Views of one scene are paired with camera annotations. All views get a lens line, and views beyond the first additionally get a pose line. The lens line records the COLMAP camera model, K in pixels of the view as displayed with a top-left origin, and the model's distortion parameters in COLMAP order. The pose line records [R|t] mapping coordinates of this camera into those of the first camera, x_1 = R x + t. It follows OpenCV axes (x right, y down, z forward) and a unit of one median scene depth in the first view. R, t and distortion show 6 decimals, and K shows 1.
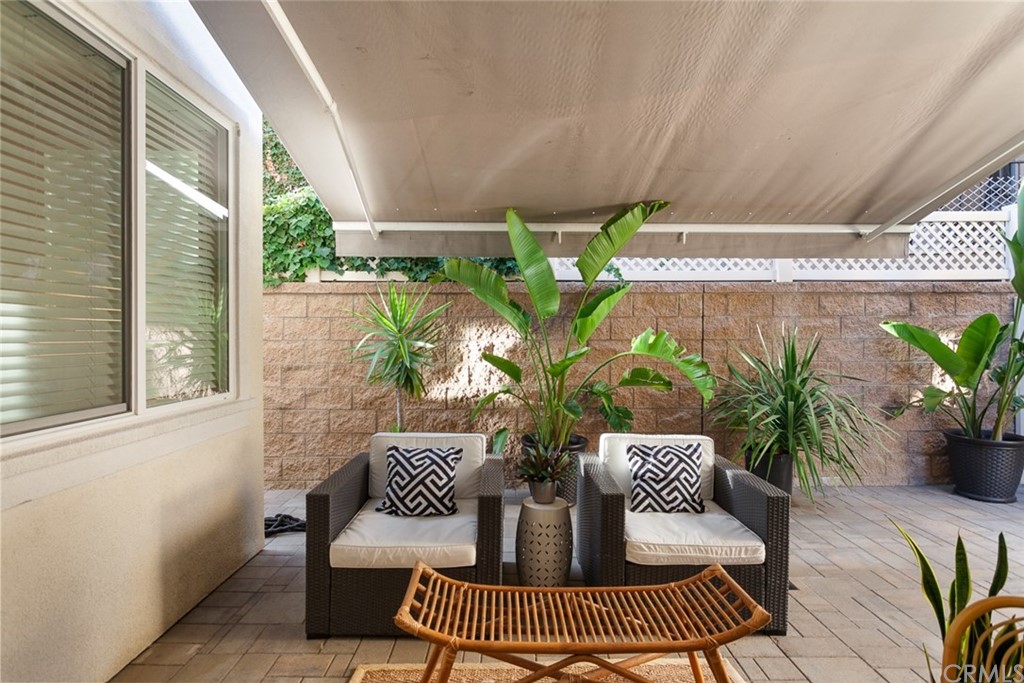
lens RADIAL K [[526.8, 0, 512.2], [0, 526.8, 337.0], [0, 0, 1]] dist [0.001231, 0.000496]
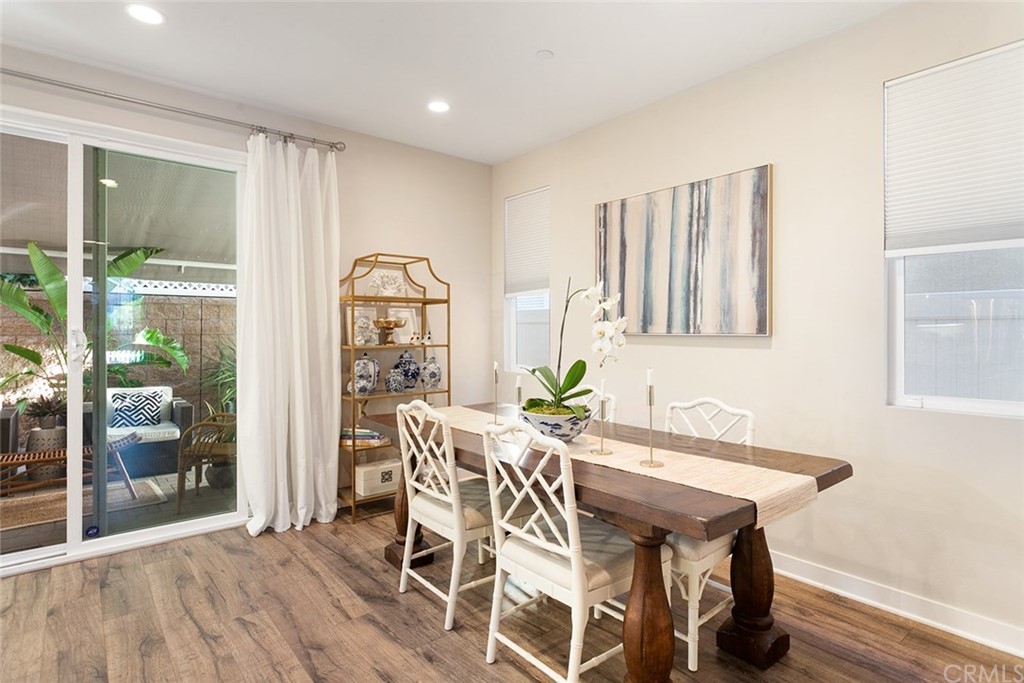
lens RADIAL K [[535.2, 0, 517.0], [0, 535.2, 330.7], [0, 0, 1]] dist [0.002466, 0.001202]
pose [[0.776478, 0.002098, 0.630141, 0.131037], [-0.001557, 0.999998, -0.001411, -0.006669], [-0.630142, 0.000115, 0.776480, -1.204081]]
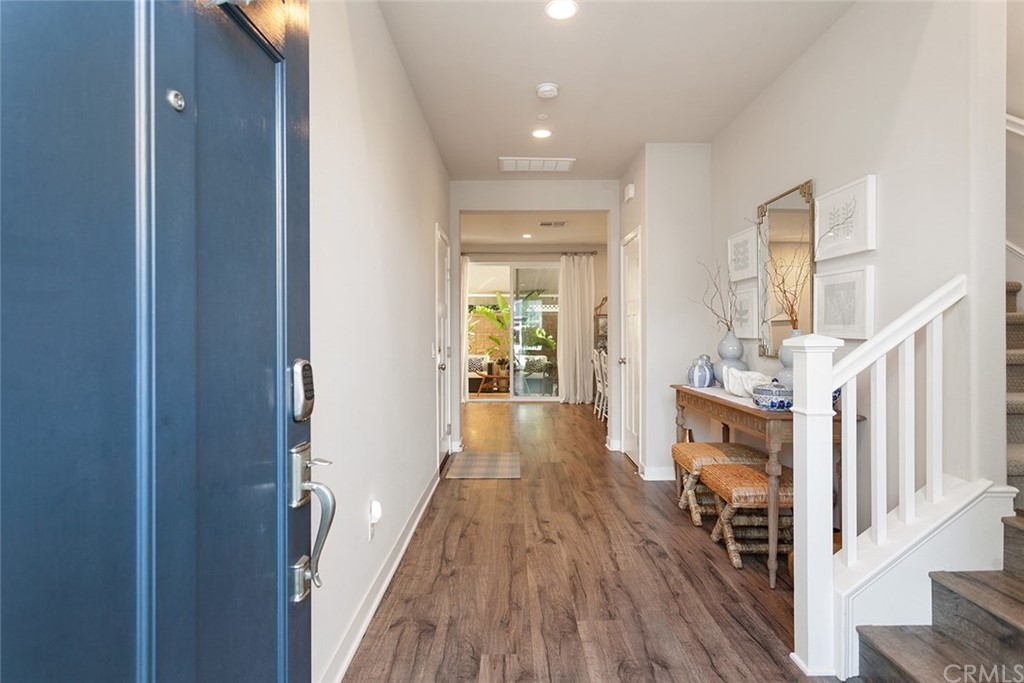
lens RADIAL K [[526.8, 0, 512.2], [0, 526.8, 337.0], [0, 0, 1]] dist [0.001231, 0.000496]
pose [[0.999956, -0.000471, -0.009401, 0.154086], [0.000549, 0.999965, 0.008359, 0.011955], [0.009397, -0.008364, 0.999921, -2.862682]]
